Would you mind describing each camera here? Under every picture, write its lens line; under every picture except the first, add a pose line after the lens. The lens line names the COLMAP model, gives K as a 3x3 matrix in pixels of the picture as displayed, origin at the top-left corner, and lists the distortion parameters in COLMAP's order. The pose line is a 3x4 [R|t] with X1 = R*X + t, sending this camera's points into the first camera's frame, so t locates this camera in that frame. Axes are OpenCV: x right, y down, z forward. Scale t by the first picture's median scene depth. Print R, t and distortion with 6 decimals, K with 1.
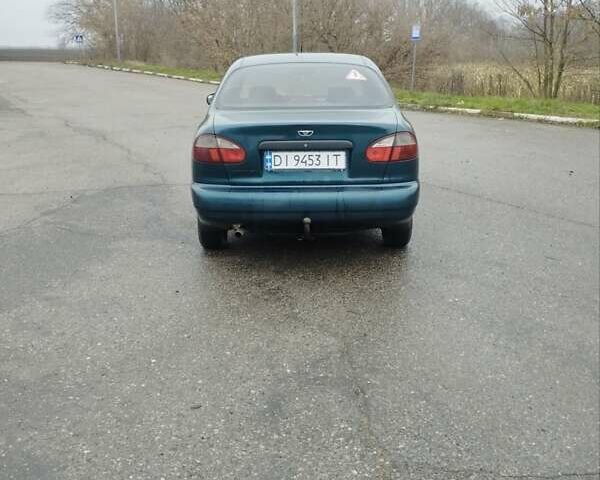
lens RADIAL K [[653.1, 0, 300.0], [0, 653.1, 240.0], [0, 0, 1]] dist [0.067493, -0.049654]
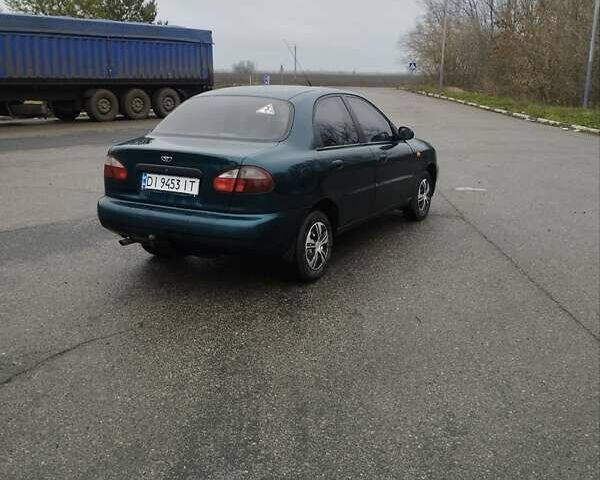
lens RADIAL K [[653.1, 0, 300.0], [0, 653.1, 240.0], [0, 0, 1]] dist [0.067493, -0.049654]
pose [[0.861306, 0.135422, -0.489708, 0.748659], [-0.152896, 0.988233, 0.004367, -0.066511], [0.484536, 0.071113, 0.871876, 0.153464]]
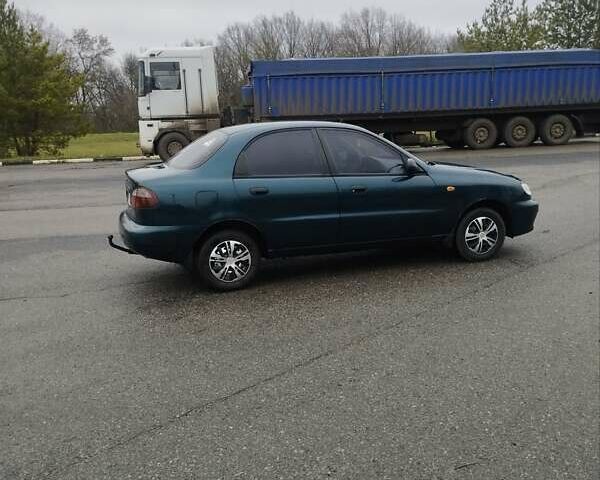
lens RADIAL K [[653.1, 0, 300.0], [0, 653.1, 240.0], [0, 0, 1]] dist [0.067493, -0.049654]
pose [[0.278246, 0.183115, -0.942893, 1.515211], [-0.234826, 0.964839, 0.118080, -0.295930], [0.931362, 0.188561, 0.311463, 0.926211]]
